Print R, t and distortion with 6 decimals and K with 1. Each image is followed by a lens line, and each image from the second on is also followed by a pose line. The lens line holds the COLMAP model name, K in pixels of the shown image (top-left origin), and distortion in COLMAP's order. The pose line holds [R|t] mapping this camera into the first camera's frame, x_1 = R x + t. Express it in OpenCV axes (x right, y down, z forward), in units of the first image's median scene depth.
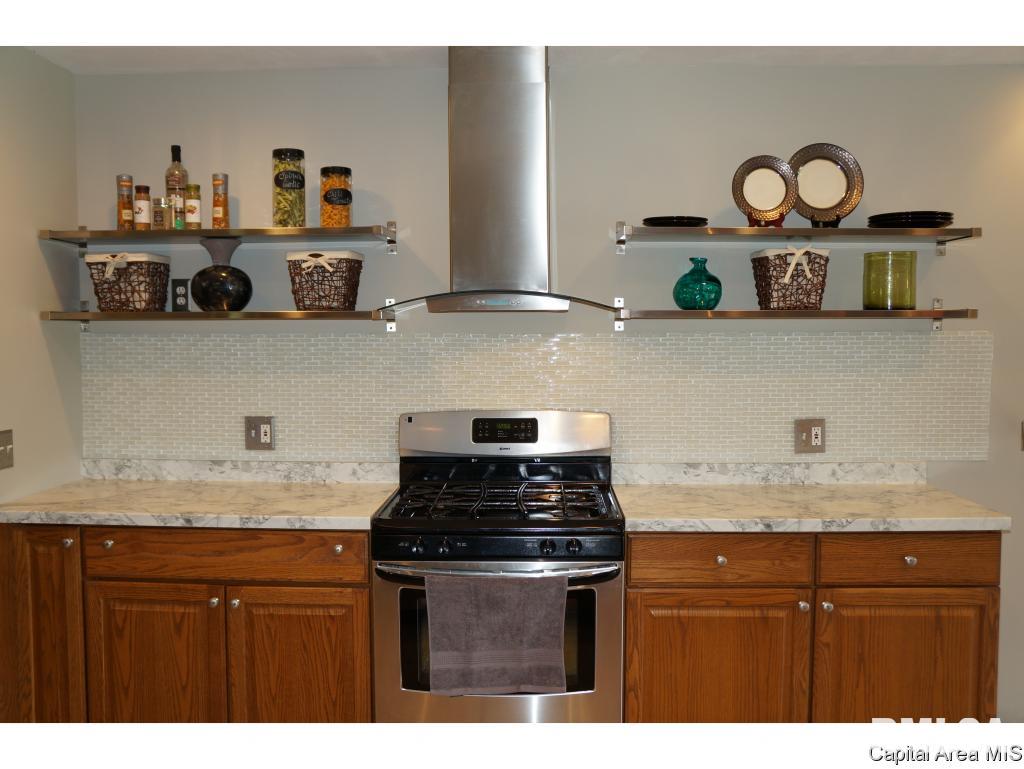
lens RADIAL K [[923.5, 0, 512.0], [0, 923.5, 384.5], [0, 0, 1]] dist [-0.135527, 0.190011]
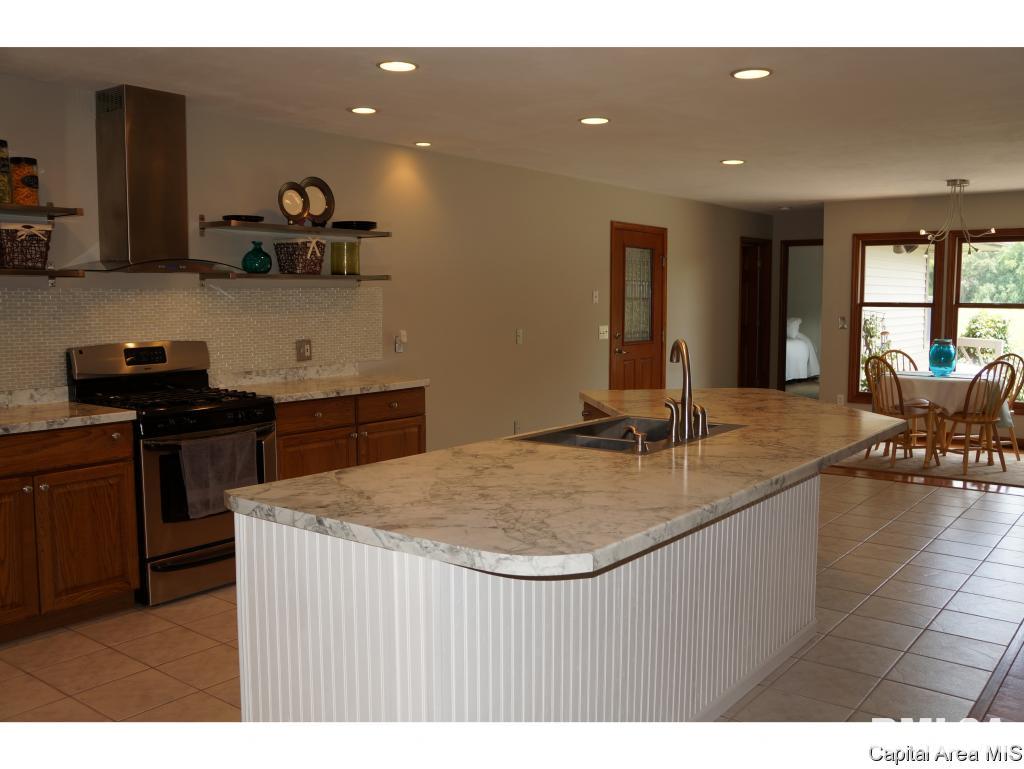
lens RADIAL K [[923.5, 0, 512.0], [0, 923.5, 384.5], [0, 0, 1]] dist [-0.135527, 0.190011]
pose [[0.578251, -0.076642, 0.812251, -0.859836], [0.049755, 0.997038, 0.058657, 0.040840], [-0.814341, 0.006495, 0.580351, -0.294979]]
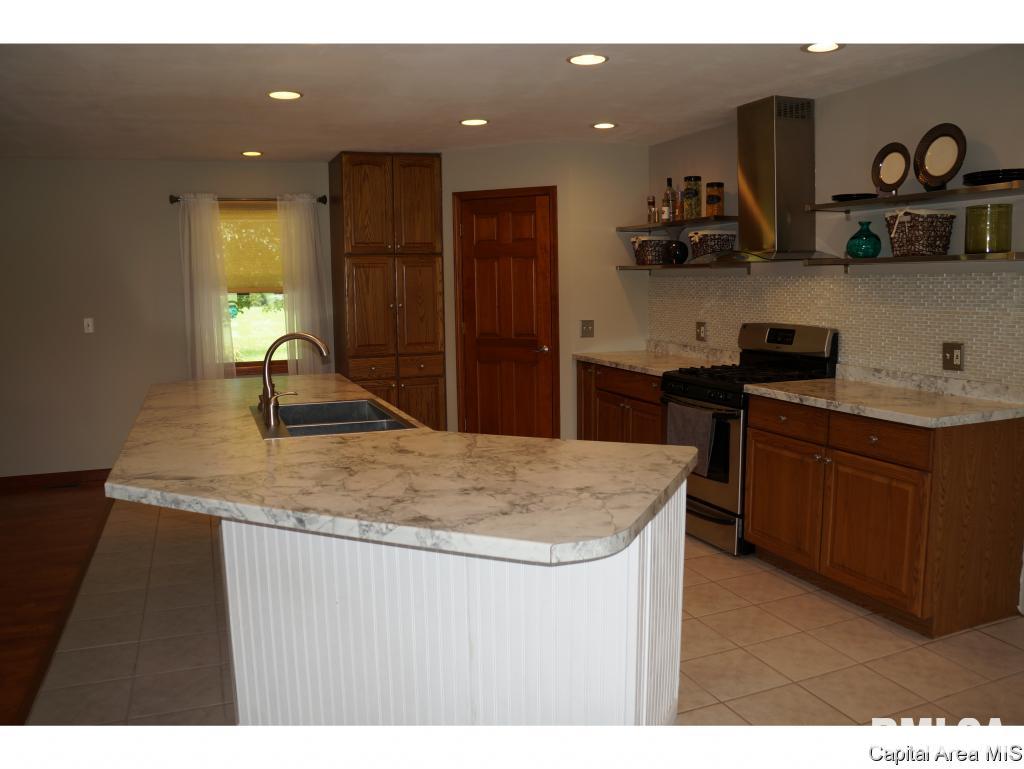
lens RADIAL K [[806.7, 0, 512.0], [0, 806.7, 384.5], [0, 0, 1]] dist [-0.187662, 0.133668]
pose [[0.403906, 0.110680, -0.908080, 1.098084], [-0.041028, 0.993847, 0.102885, 0.011127], [0.913880, -0.004300, 0.405962, 0.016177]]
